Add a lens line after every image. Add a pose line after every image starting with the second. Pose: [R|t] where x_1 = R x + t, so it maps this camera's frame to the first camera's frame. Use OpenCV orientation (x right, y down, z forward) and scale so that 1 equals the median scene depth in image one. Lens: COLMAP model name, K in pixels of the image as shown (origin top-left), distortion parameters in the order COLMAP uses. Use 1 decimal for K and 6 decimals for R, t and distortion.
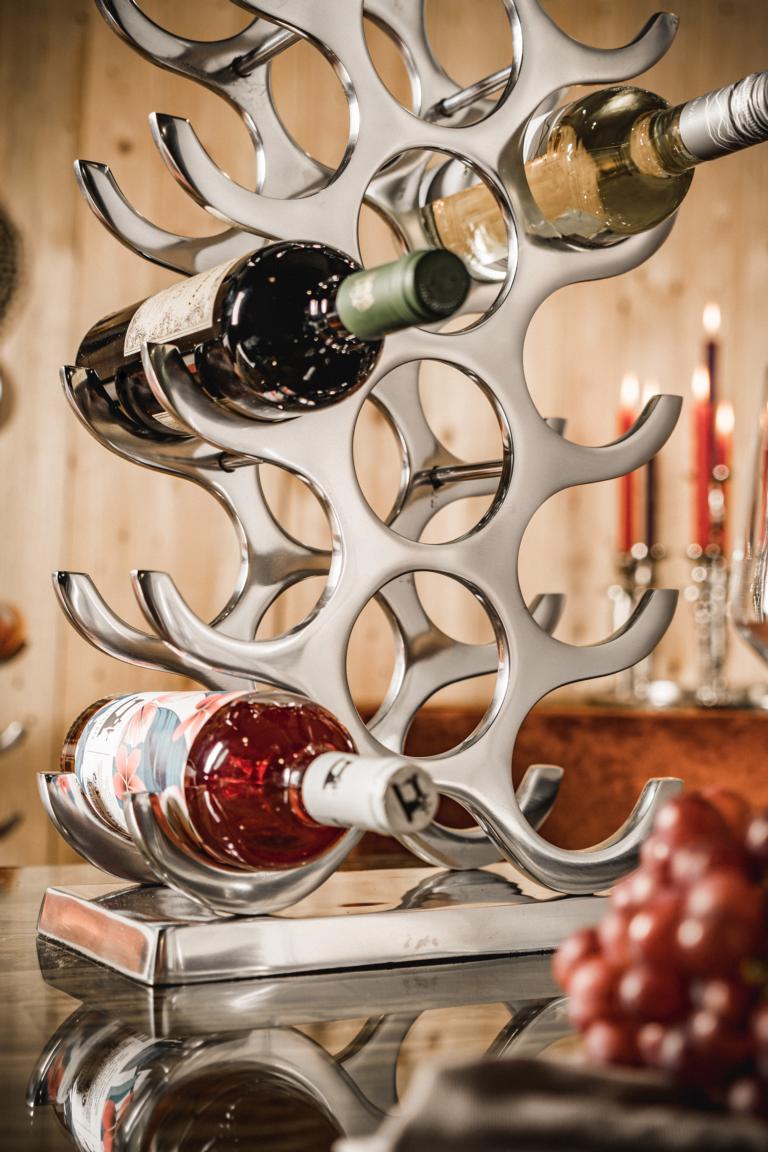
lens RADIAL K [[1677.8, 0, 397.6], [0, 1677.8, 543.7], [0, 0, 1]] dist [0.010286, 0.000000]
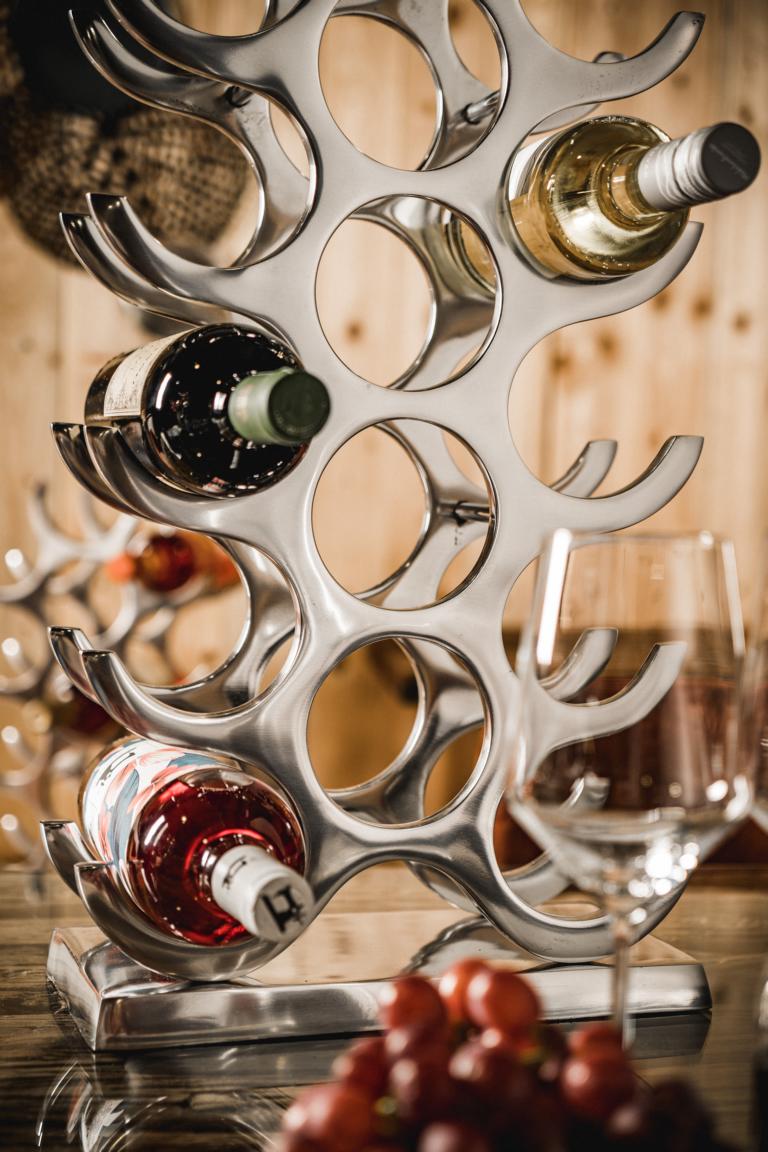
lens RADIAL K [[1904.3, 0, 383.6], [0, 1904.3, 581.5], [0, 0, 1]] dist [0.013497, 0.000000]
pose [[0.975722, 0.011906, -0.218688, 0.253409], [0.011046, 0.994575, 0.103433, -0.132032], [0.218733, -0.103338, 0.970297, -0.072941]]
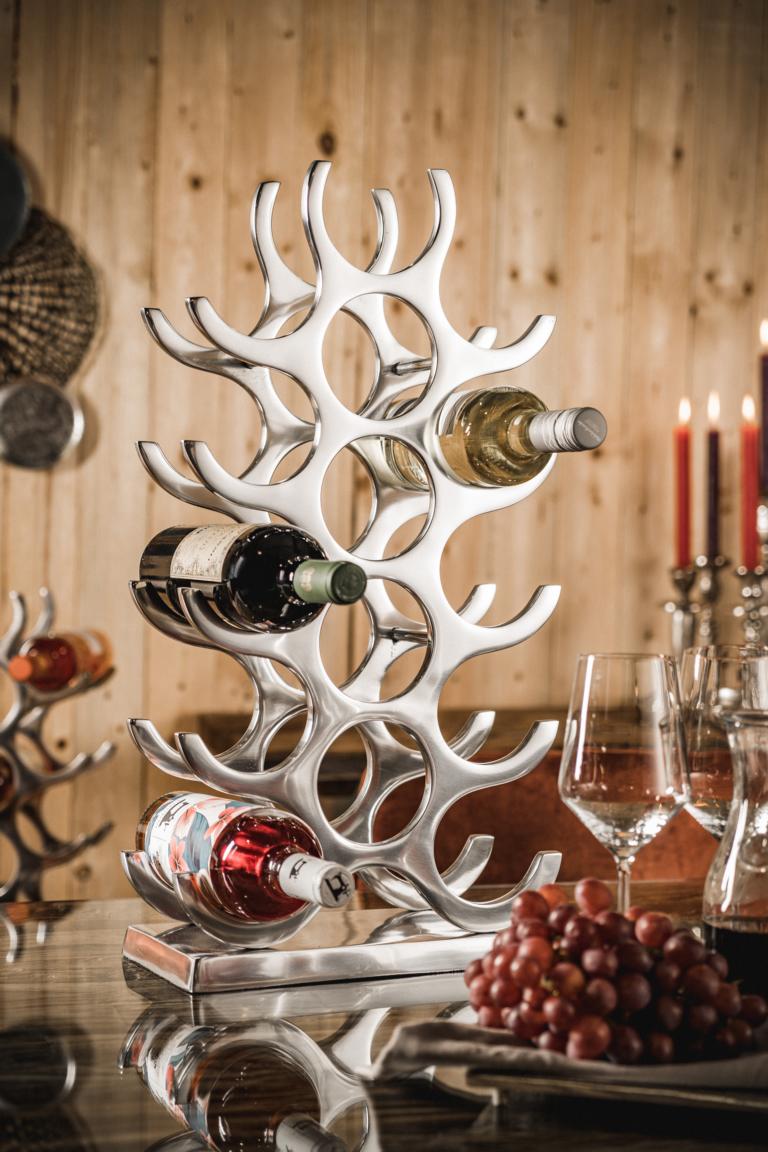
lens RADIAL K [[1945.0, 0, 360.5], [0, 1945.0, 585.6], [0, 0, 1]] dist [0.019265, 0.000000]
pose [[0.995630, -0.009640, -0.092882, 0.171019], [0.015663, 0.997805, 0.064340, -0.218132], [0.092058, -0.065514, 0.993596, -0.726262]]
